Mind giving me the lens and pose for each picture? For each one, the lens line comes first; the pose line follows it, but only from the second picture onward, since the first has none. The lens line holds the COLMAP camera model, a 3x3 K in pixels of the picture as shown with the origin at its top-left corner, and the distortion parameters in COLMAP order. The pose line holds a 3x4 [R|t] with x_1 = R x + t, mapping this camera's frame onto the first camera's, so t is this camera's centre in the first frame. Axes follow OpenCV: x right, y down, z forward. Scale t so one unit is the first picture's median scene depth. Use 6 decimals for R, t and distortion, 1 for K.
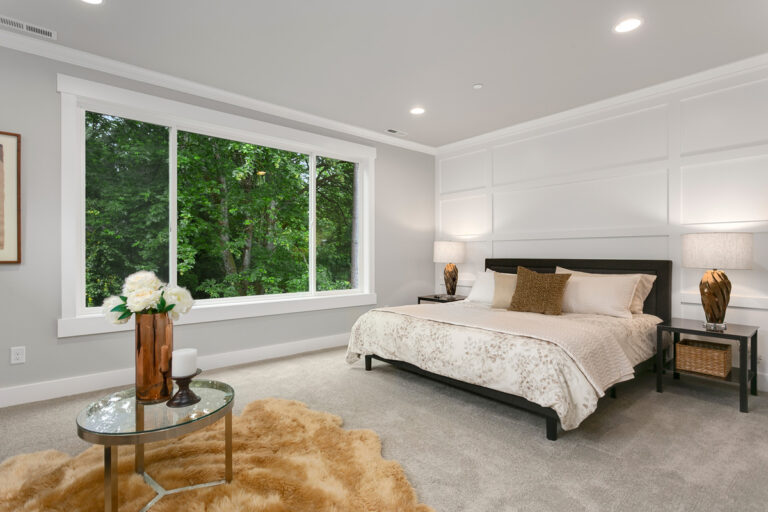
lens RADIAL K [[382.9, 0, 378.3], [0, 382.9, 255.0], [0, 0, 1]] dist [-0.004373, 0.003692]
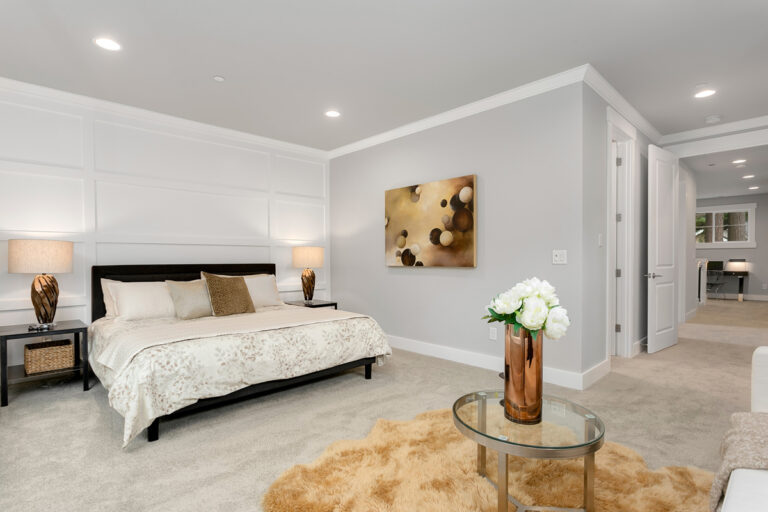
lens RADIAL K [[382.9, 0, 378.3], [0, 382.9, 258.6], [0, 0, 1]] dist [-0.004373, 0.003692]
pose [[-0.045839, -0.006822, 0.998926, -0.818059], [-0.000701, 0.999977, 0.006797, -0.014634], [-0.998949, -0.000389, -0.045843, 0.760094]]
